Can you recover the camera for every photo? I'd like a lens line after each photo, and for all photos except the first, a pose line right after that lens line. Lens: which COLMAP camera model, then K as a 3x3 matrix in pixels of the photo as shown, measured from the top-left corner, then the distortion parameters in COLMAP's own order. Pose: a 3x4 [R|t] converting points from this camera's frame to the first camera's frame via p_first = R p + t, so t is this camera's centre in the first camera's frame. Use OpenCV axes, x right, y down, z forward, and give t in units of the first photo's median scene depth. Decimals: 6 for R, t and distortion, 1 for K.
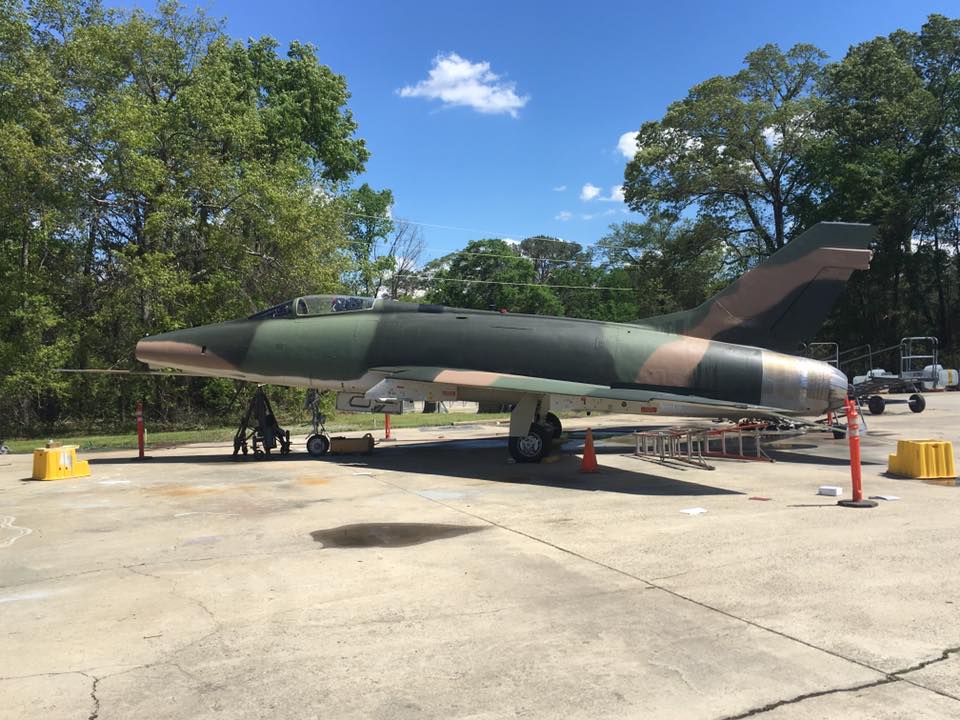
lens RADIAL K [[1456.7, 0, 457.1], [0, 1456.7, 358.8], [0, 0, 1]] dist [0.123135, 0.004492]
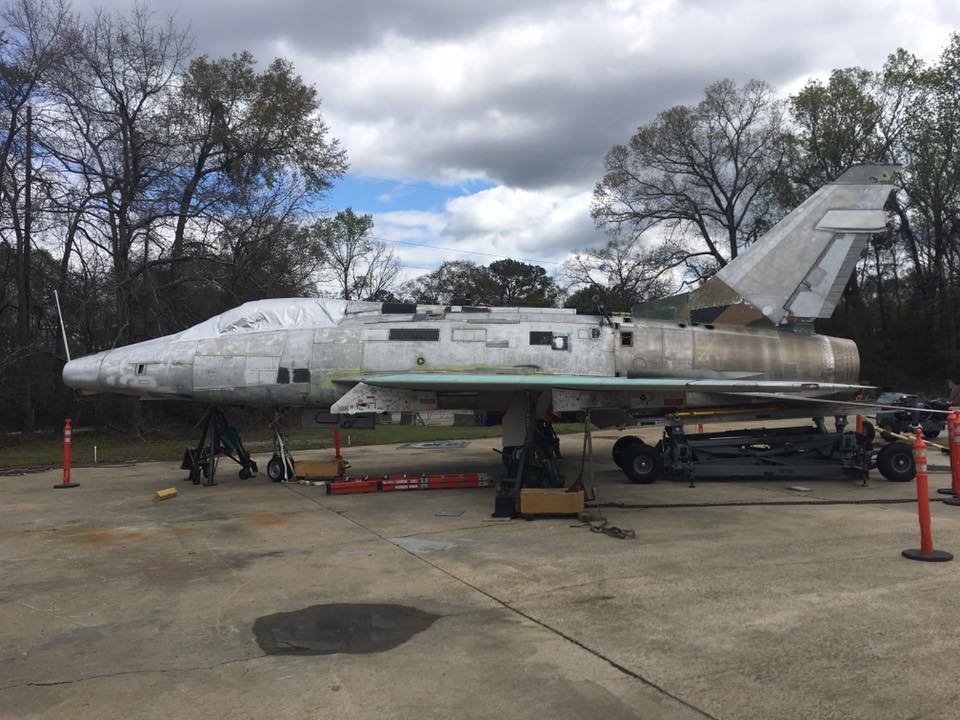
lens RADIAL K [[1164.0, 0, 506.2], [0, 1164.0, 379.8], [0, 0, 1]] dist [0.059621, -0.030482]
pose [[0.997506, 0.005785, 0.070340, -0.012416], [-0.006295, 0.999955, 0.007027, -0.000147], [-0.070296, -0.007452, 0.997498, 0.376631]]
